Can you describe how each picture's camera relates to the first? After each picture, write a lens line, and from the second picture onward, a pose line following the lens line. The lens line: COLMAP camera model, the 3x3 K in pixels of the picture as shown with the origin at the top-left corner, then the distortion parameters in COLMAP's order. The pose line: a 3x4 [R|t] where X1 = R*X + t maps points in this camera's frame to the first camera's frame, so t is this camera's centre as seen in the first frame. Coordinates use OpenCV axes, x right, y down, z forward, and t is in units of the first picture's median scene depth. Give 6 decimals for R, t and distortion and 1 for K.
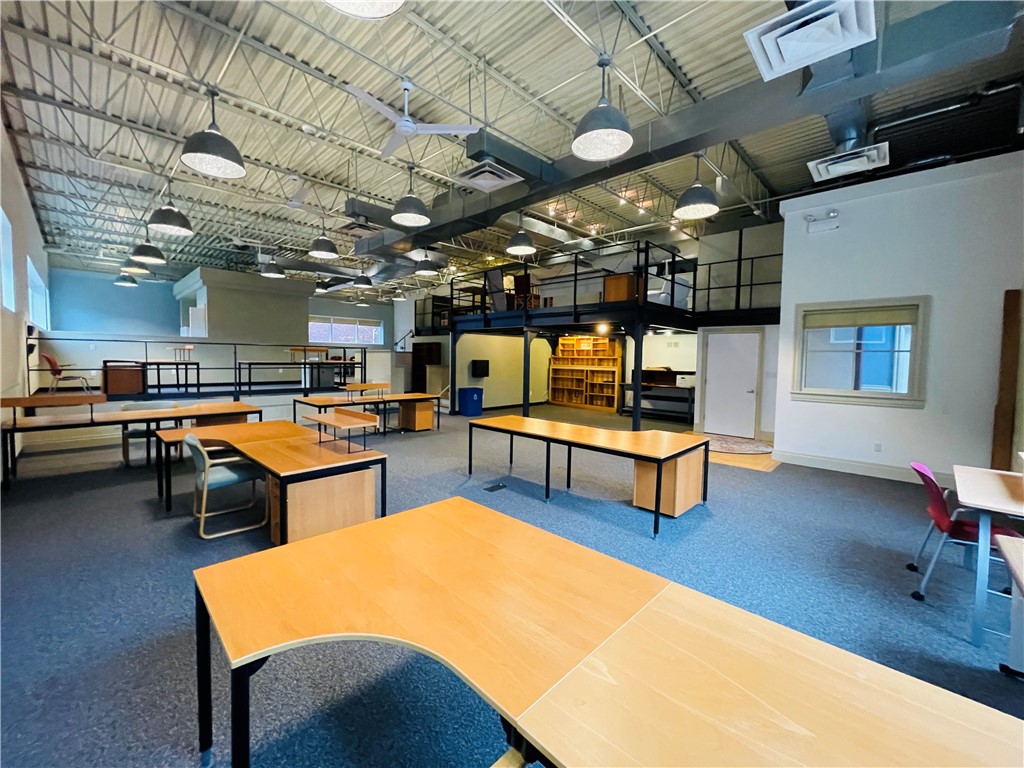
lens RADIAL K [[410.2, 0, 499.2], [0, 410.2, 377.1], [0, 0, 1]] dist [0.001426, 0.000007]
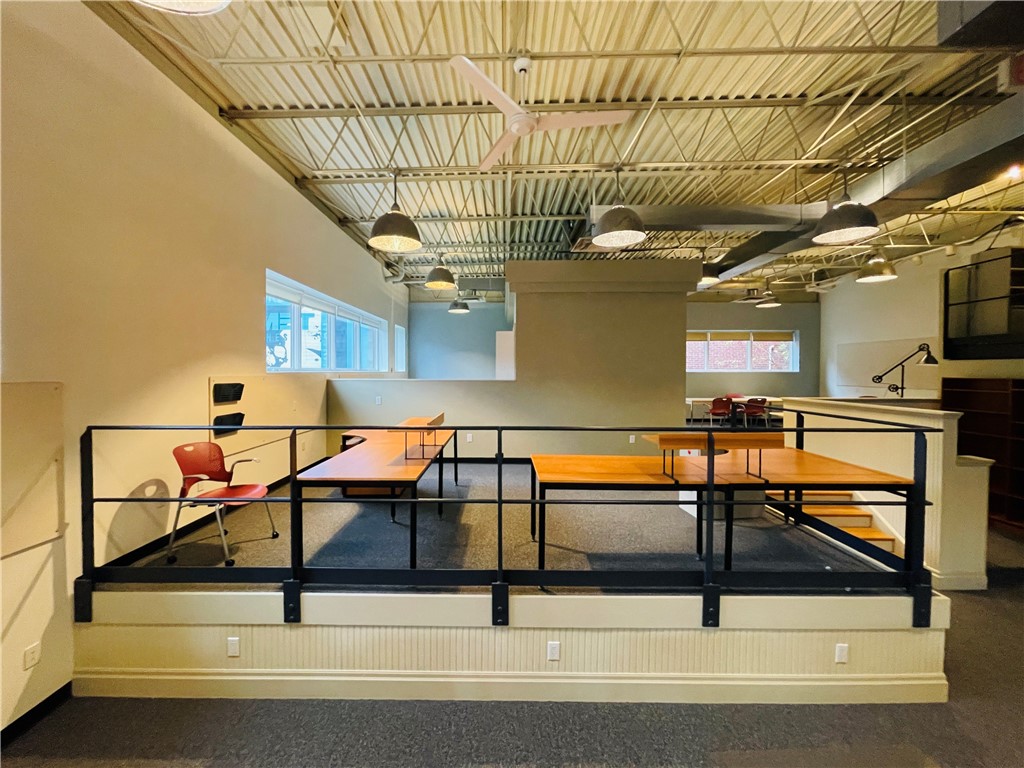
lens RADIAL K [[407.8, 0, 507.1], [0, 407.8, 379.5], [0, 0, 1]] dist [0.012127, -0.008881]
pose [[0.704433, -0.000541, -0.709770, -0.268329], [-0.024944, 0.999363, -0.025519, -0.072558], [0.709332, 0.035681, 0.703971, 0.505422]]
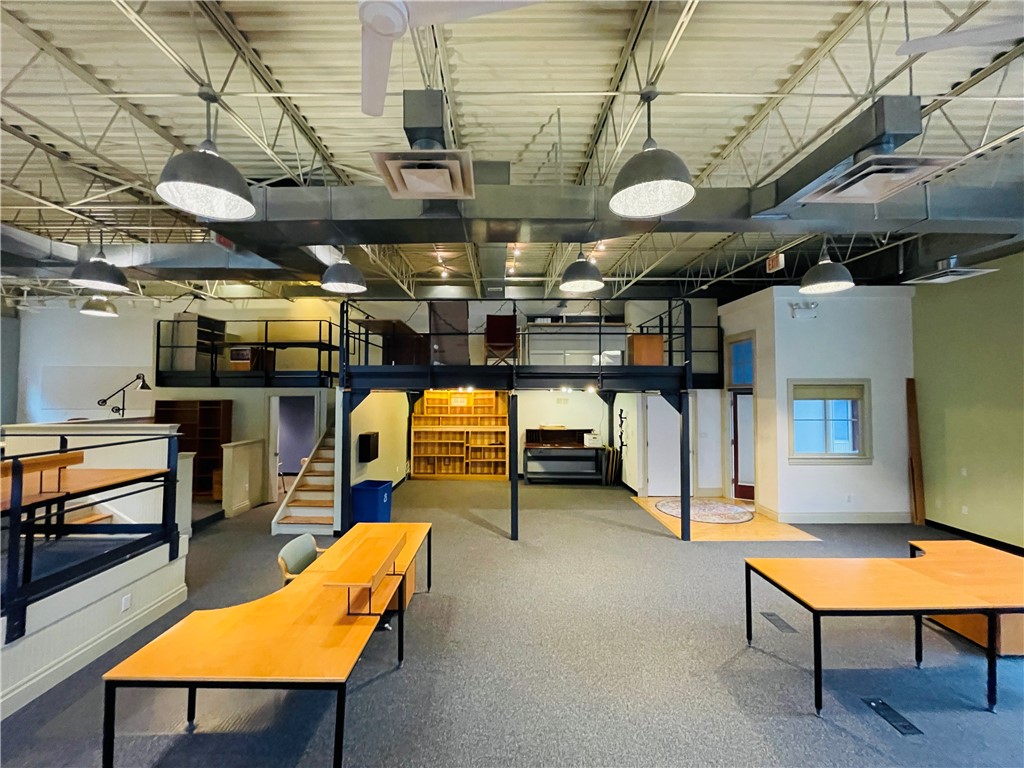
lens RADIAL K [[410.2, 0, 499.2], [0, 410.2, 377.1], [0, 0, 1]] dist [0.001426, 0.000007]
pose [[0.714351, 0.011072, 0.699700, -0.313565], [0.044006, 0.997185, -0.060707, -0.073256], [-0.698402, 0.074157, 0.711853, 0.371437]]
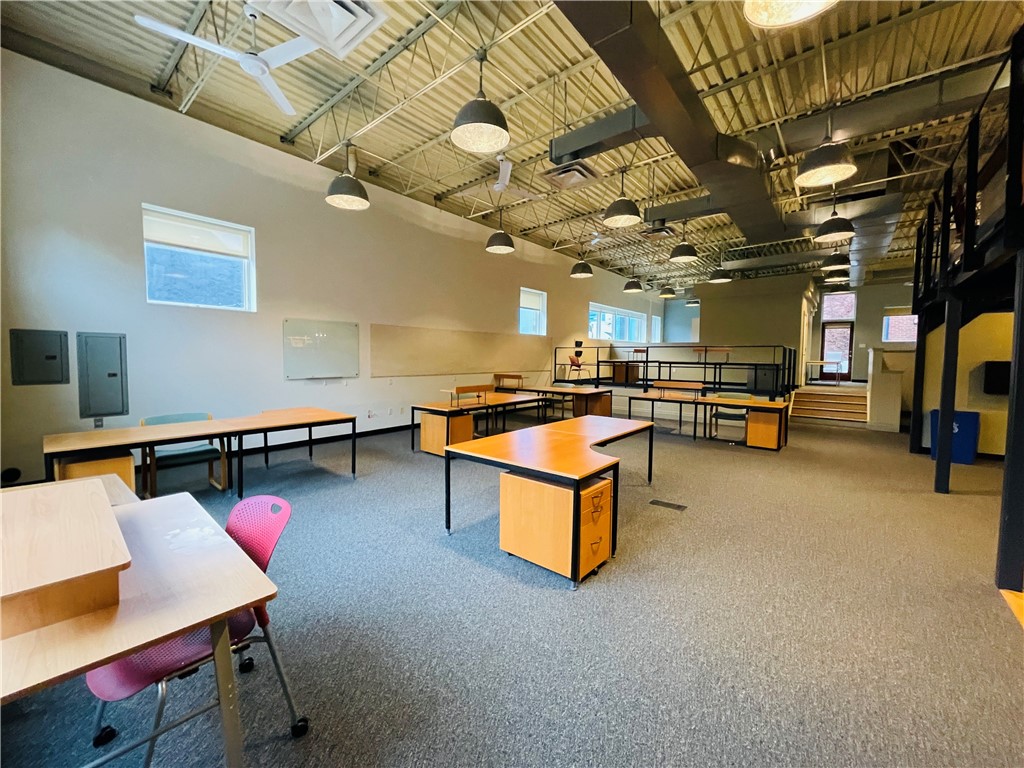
lens RADIAL K [[410.2, 0, 499.2], [0, 410.2, 377.1], [0, 0, 1]] dist [0.001426, 0.000007]
pose [[0.072728, 0.035678, -0.996713, 0.384005], [-0.056716, 0.997891, 0.031582, -0.001277], [0.995738, 0.054233, 0.074598, 0.298982]]
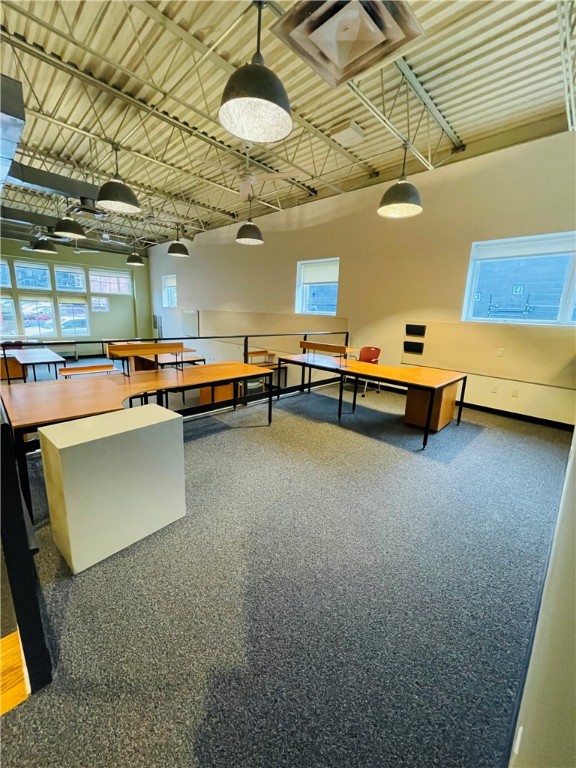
lens RADIAL K [[307.7, 0, 287.2], [0, 307.7, 378.9], [0, 0, 1]] dist [0.001426, 0.000007]
pose [[-0.997127, -0.070788, -0.026970, -0.469498], [-0.075207, 0.967706, 0.240602, -0.089504], [0.009067, 0.241939, -0.970249, 1.030054]]
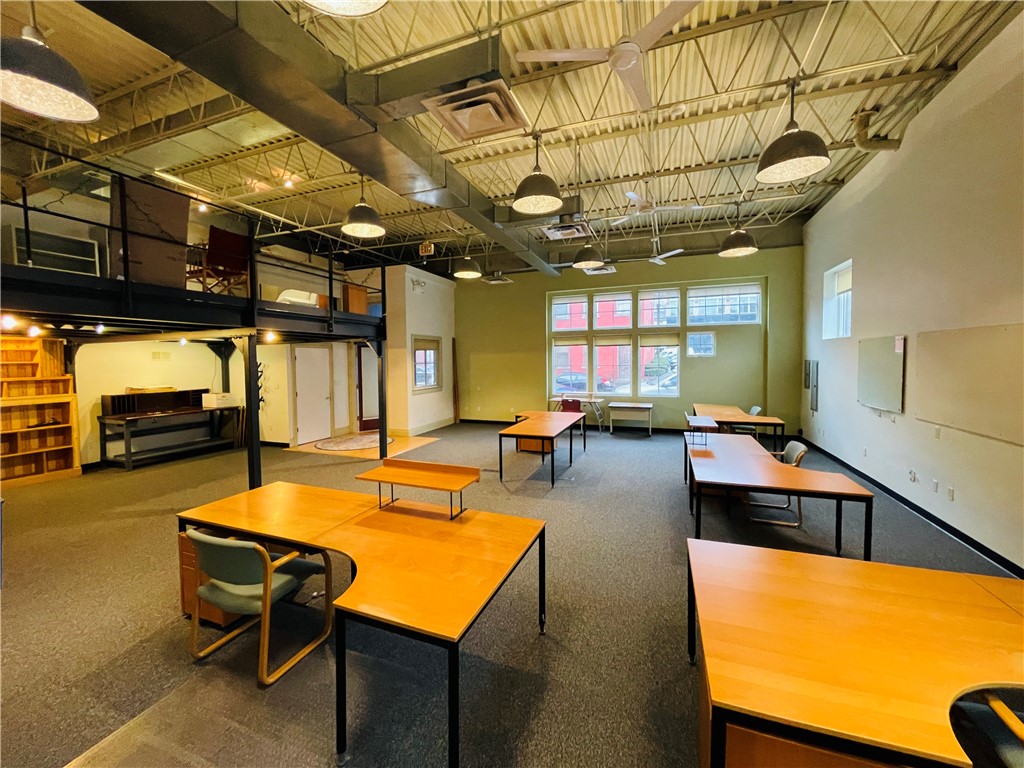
lens RADIAL K [[410.4, 0, 505.5], [0, 410.4, 378.2], [0, 0, 1]] dist [-0.000390, -0.000076]
pose [[-0.392942, -0.055606, 0.917880, -0.426592], [0.049820, 0.995417, 0.081631, -0.059307], [-0.918213, 0.077805, -0.388371, 0.635830]]
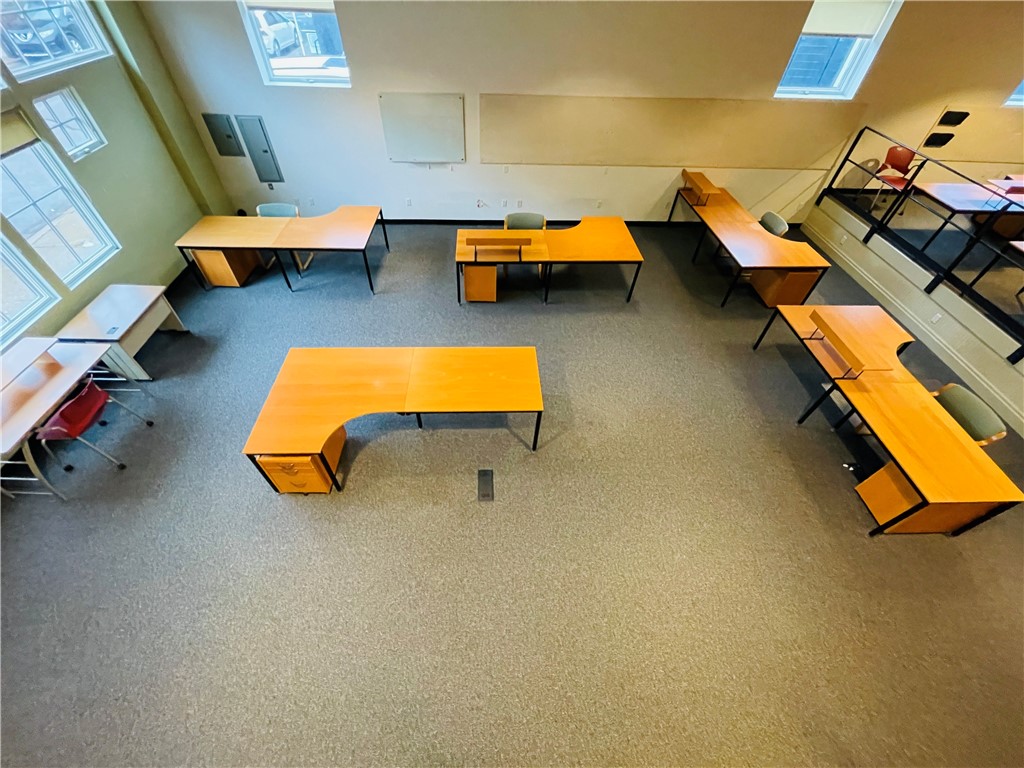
lens RADIAL K [[408.9, 0, 496.8], [0, 408.9, 378.7], [0, 0, 1]] dist [-0.005998, -0.000196]
pose [[-0.692268, 0.504314, -0.516171, 0.181079], [-0.070399, 0.664668, 0.743815, -0.186118], [0.718198, 0.551257, -0.424625, 0.560171]]
